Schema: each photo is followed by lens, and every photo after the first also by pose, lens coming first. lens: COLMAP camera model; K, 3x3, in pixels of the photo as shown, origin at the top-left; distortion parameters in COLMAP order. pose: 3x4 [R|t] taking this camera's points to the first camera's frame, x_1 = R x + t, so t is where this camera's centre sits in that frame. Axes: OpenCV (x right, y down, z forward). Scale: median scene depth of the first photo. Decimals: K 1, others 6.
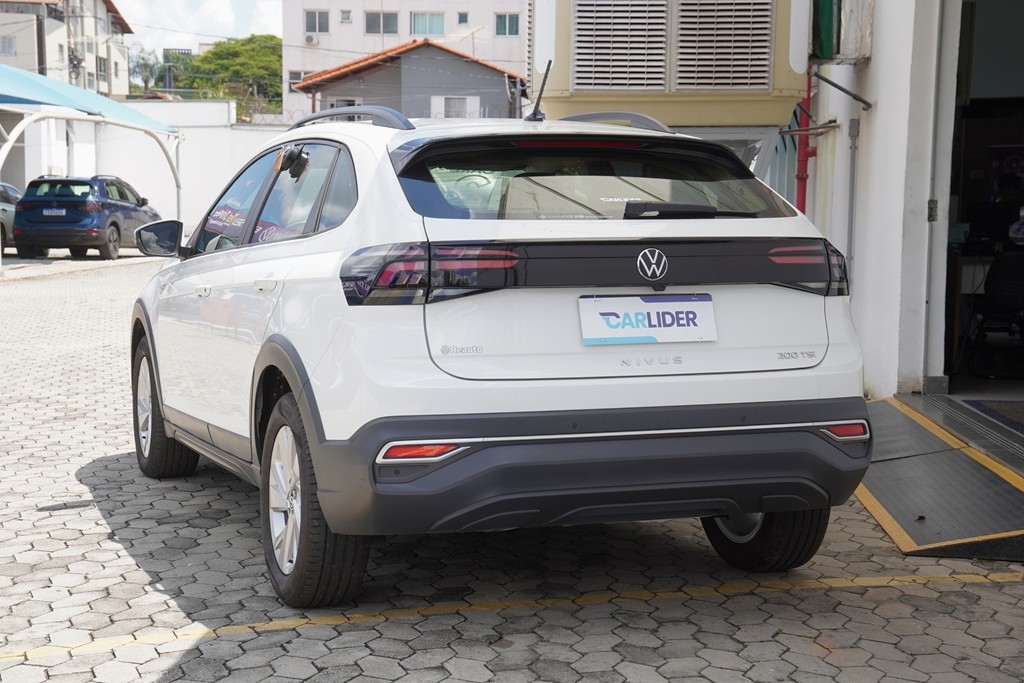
lens RADIAL K [[1793.1, 0, 512.0], [0, 1793.1, 341.5], [0, 0, 1]] dist [0.331431, 0.155947]
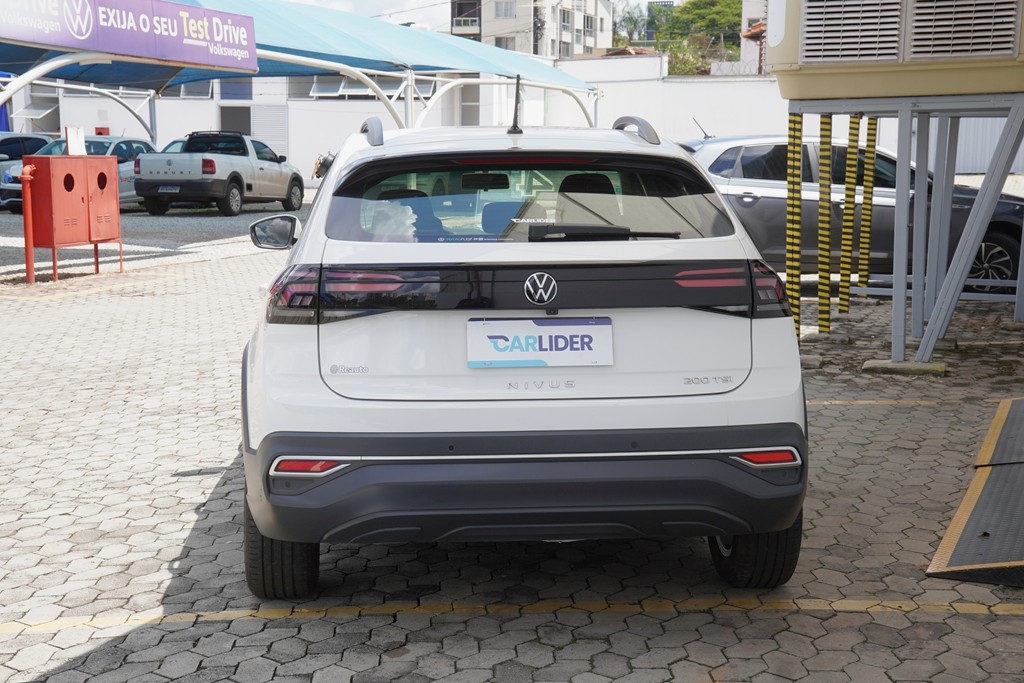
lens RADIAL K [[1687.0, 0, 512.0], [0, 1687.0, 341.5], [0, 0, 1]] dist [0.274591, 0.278917]
pose [[0.953973, 0.027523, -0.298625, 0.335010], [-0.014219, 0.998811, 0.046632, -0.055569], [0.299554, -0.040240, 0.953230, 0.093753]]
